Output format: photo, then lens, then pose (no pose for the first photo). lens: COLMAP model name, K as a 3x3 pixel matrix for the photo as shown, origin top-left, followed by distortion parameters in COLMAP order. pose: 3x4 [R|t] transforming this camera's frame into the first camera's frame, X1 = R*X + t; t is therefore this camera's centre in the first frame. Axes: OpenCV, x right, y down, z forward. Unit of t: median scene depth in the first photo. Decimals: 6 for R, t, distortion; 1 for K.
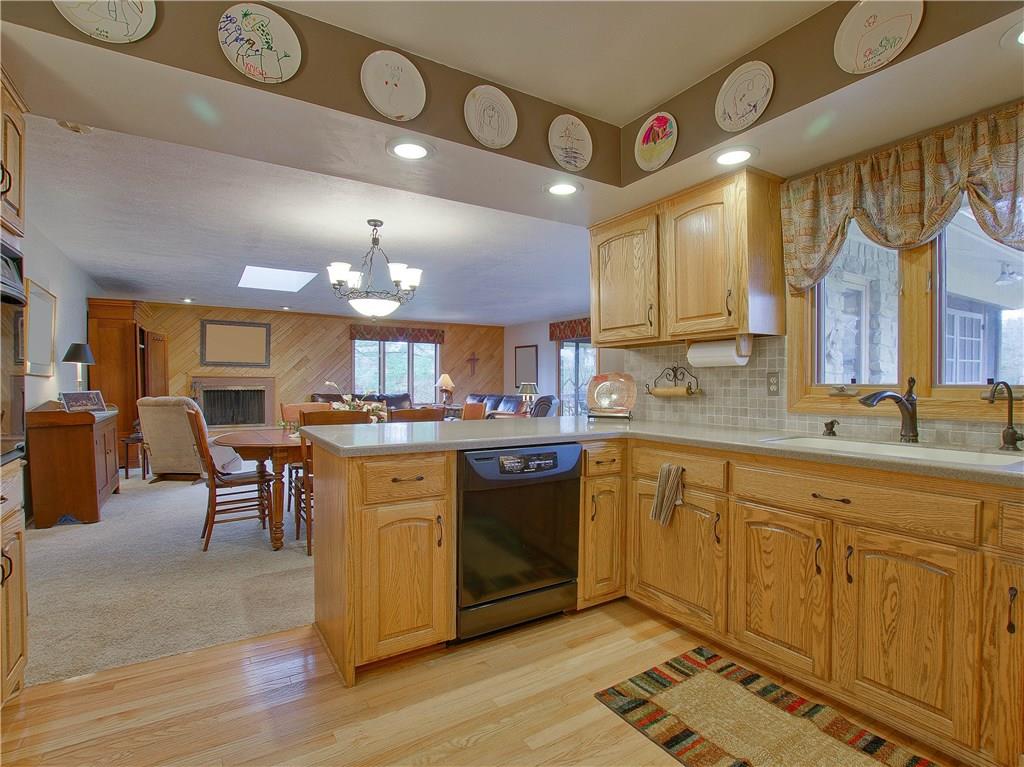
lens RADIAL K [[512.2, 0, 516.3], [0, 512.2, 385.3], [0, 0, 1]] dist [-0.033286, 0.002654]
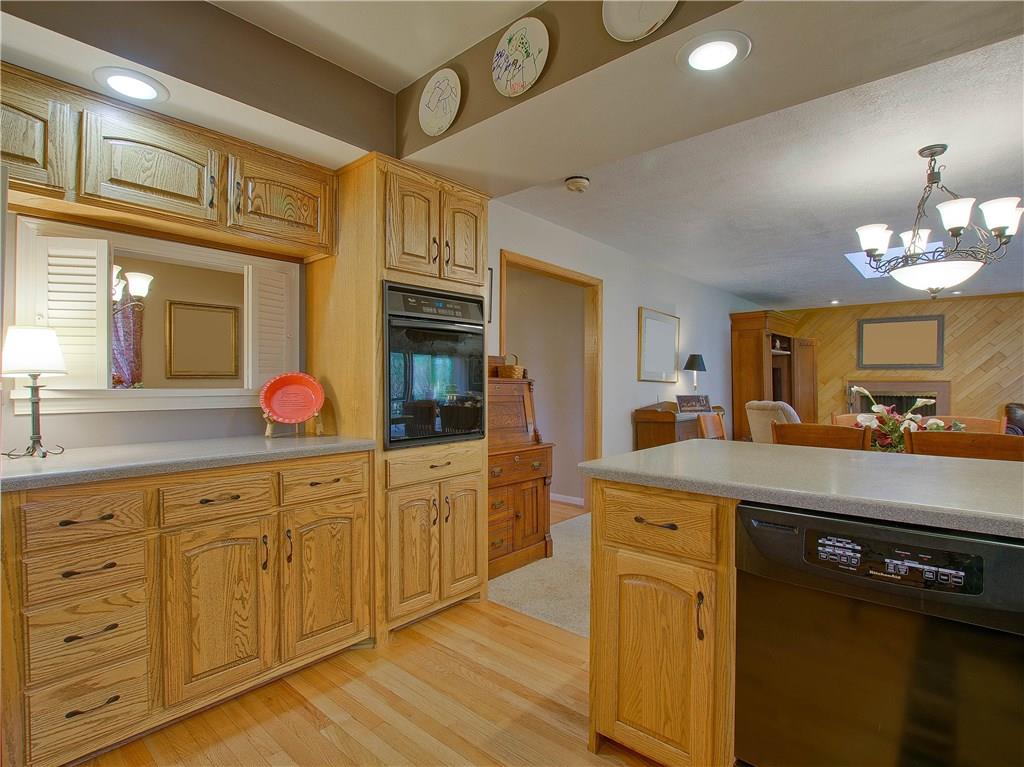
lens RADIAL K [[512.2, 0, 517.1], [0, 512.2, 386.1], [0, 0, 1]] dist [-0.033286, 0.002654]
pose [[0.282605, 0.000012, -0.959236, 0.147262], [-0.007379, 0.999970, -0.002162, -0.001842], [0.959208, 0.007689, 0.282597, 0.215506]]
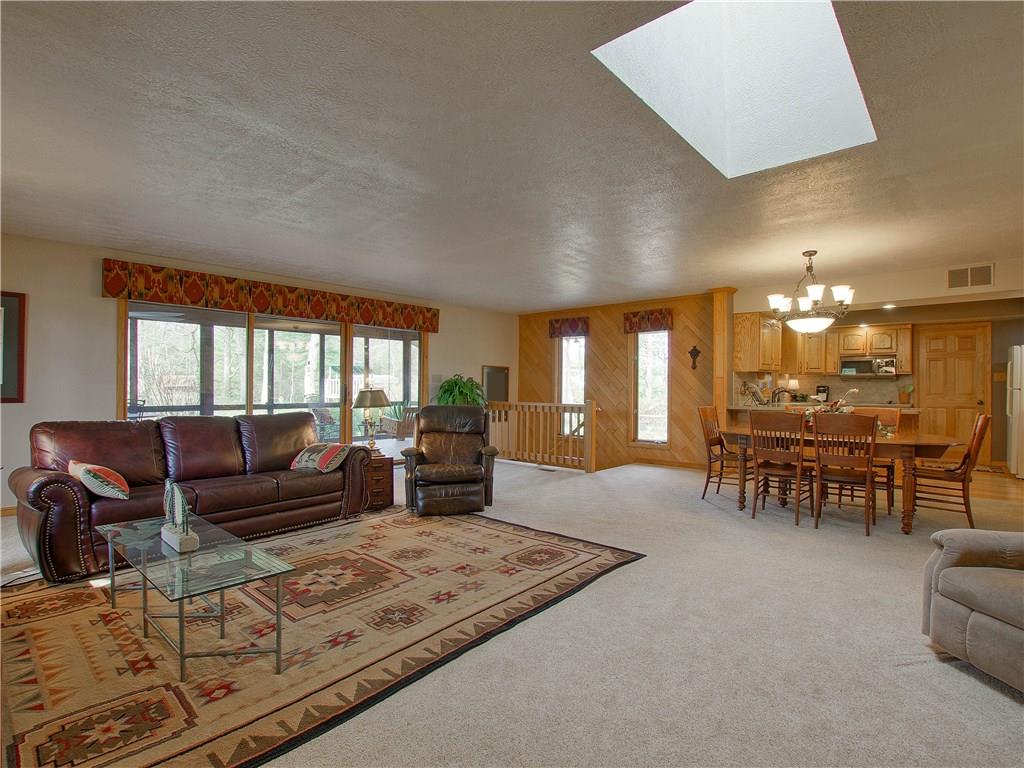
lens RADIAL K [[512.2, 0, 517.8], [0, 512.2, 386.5], [0, 0, 1]] dist [-0.033286, 0.002654]
pose [[-0.288937, -0.004504, 0.957337, -0.887068], [0.001737, 0.999985, 0.005229, -0.014838], [-0.957346, 0.003173, -0.288925, 1.464290]]
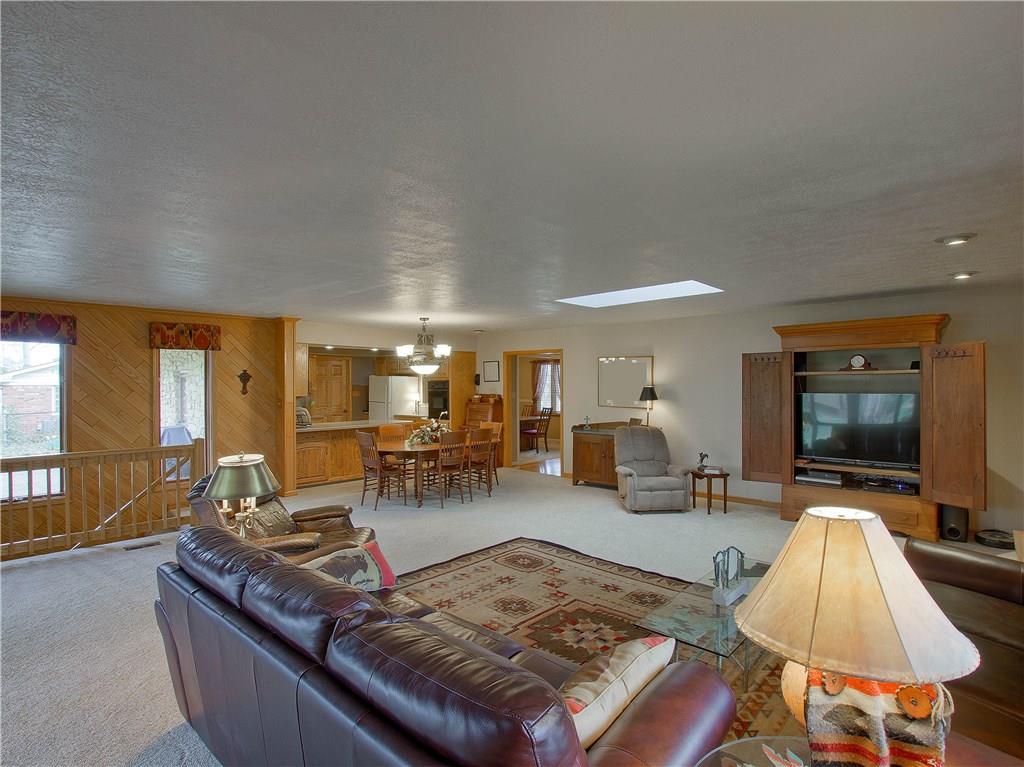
lens RADIAL K [[512.2, 0, 513.4], [0, 512.2, 382.5], [0, 0, 1]] dist [-0.033286, 0.002654]
pose [[-0.967666, -0.002544, -0.252223, -0.101025], [-0.003485, 0.999989, 0.003285, -0.085721], [0.252212, 0.004058, -0.967664, 2.014471]]
